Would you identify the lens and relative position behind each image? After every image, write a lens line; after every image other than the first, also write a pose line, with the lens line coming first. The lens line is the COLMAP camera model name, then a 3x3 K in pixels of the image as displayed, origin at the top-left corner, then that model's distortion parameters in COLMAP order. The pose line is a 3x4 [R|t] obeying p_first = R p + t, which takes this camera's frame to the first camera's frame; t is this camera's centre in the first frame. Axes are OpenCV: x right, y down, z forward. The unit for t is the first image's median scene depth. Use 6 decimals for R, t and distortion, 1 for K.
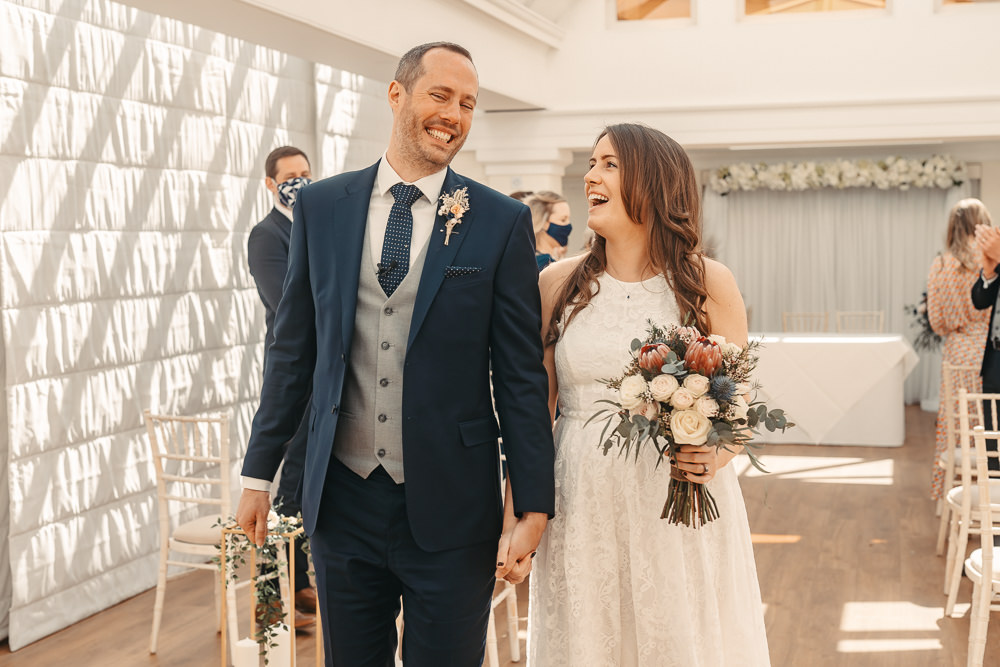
lens RADIAL K [[1467.8, 0, 500.0], [0, 1467.8, 333.5], [0, 0, 1]] dist [0.023490, -0.022236]
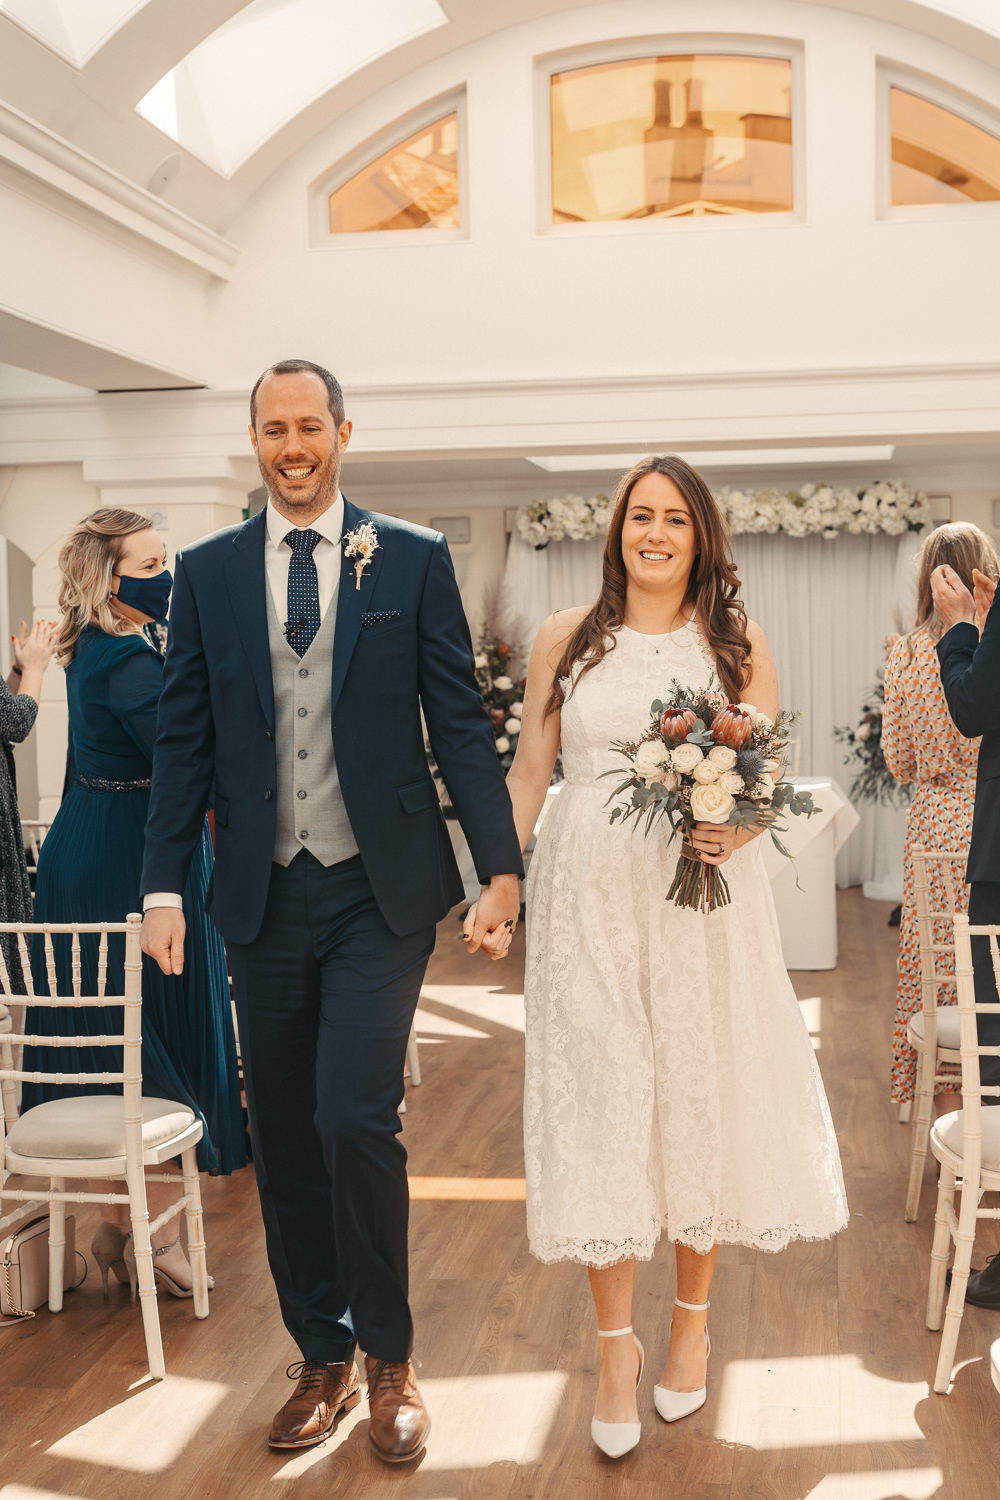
lens RADIAL K [[2134.0, 0, 500.0], [0, 2134.0, 750.0], [0, 0, 1]] dist [0.024926, -0.012327]
pose [[0.993417, -0.014051, 0.113691, 0.036357], [0.015014, 0.999858, -0.007618, -0.004972], [-0.113568, 0.009274, 0.993487, 0.134826]]
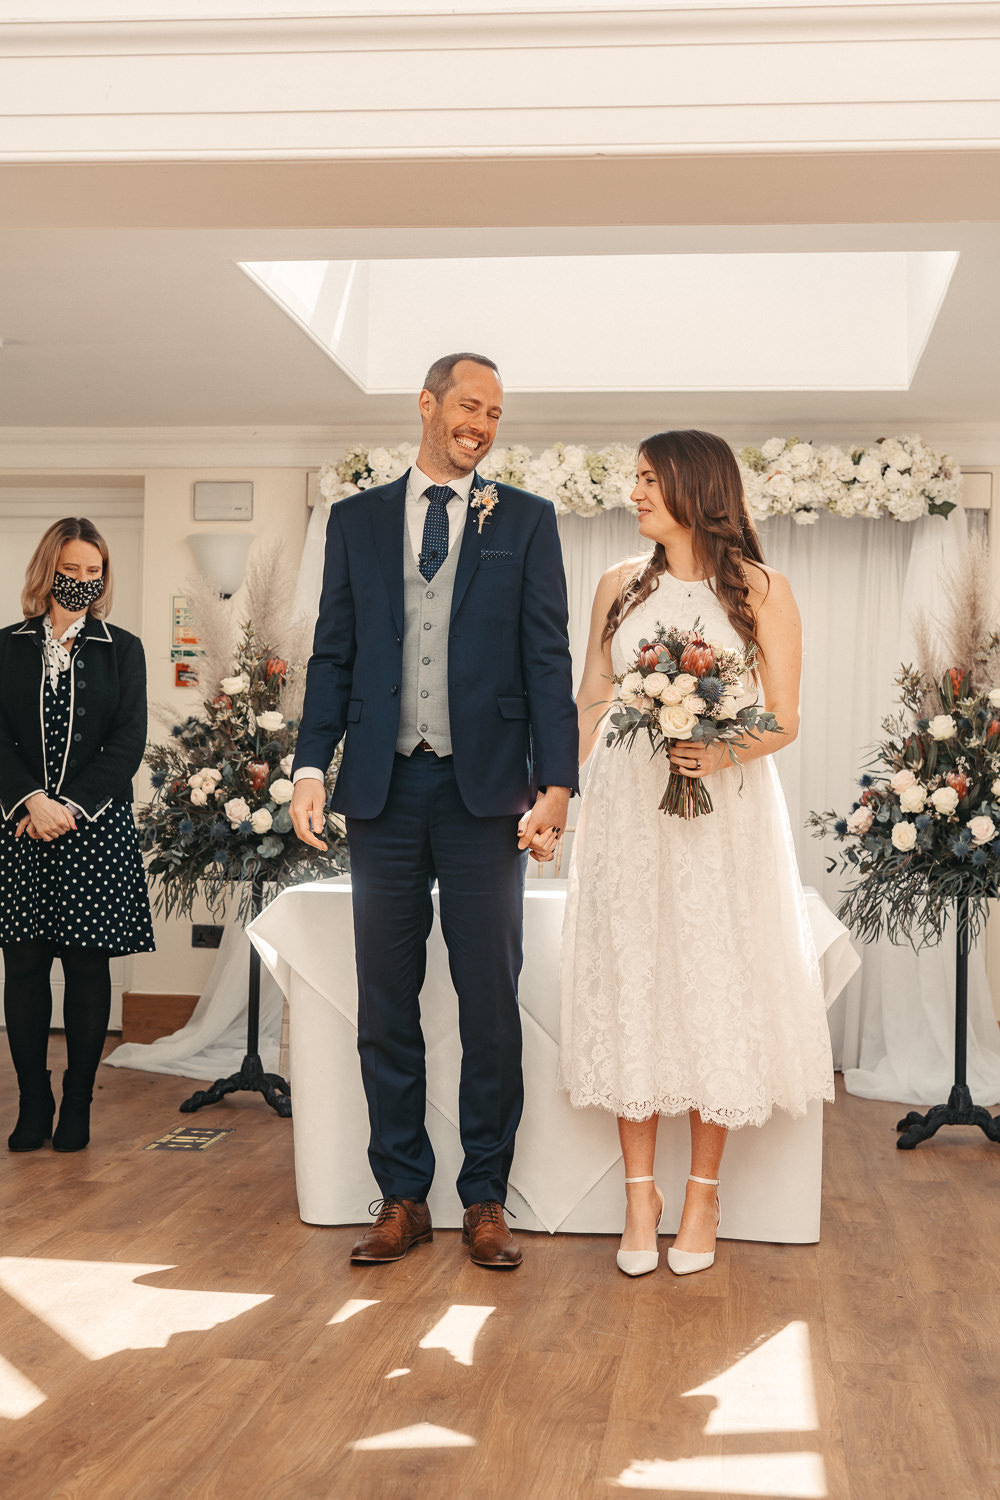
lens RADIAL K [[2201.7, 0, 500.0], [0, 2201.7, 750.0], [0, 0, 1]] dist [0.023490, -0.022236]
pose [[0.987818, 0.031813, 0.152328, 0.108195], [-0.020762, 0.997072, -0.073594, 0.007008], [-0.154224, 0.069535, 0.985586, 0.444282]]
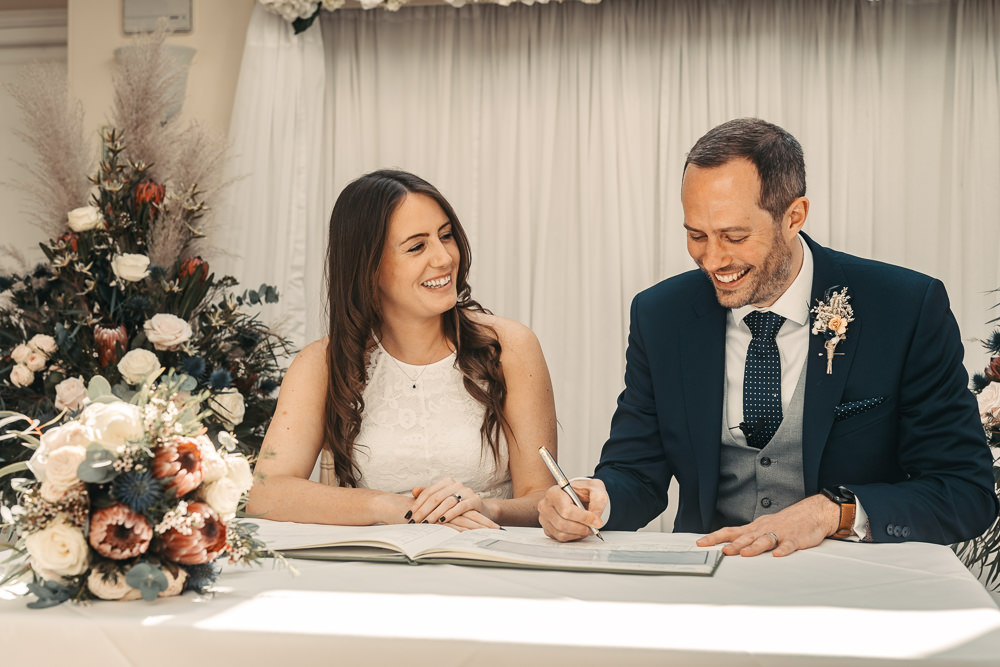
lens RADIAL K [[1616.0, 0, 500.0], [0, 1616.0, 333.5], [0, 0, 1]] dist [-0.007234, -0.049751]
pose [[0.996138, 0.016966, 0.086141, 0.173864], [-0.011823, 0.998136, -0.059866, -0.010690], [-0.086996, 0.058616, 0.994483, 0.695055]]
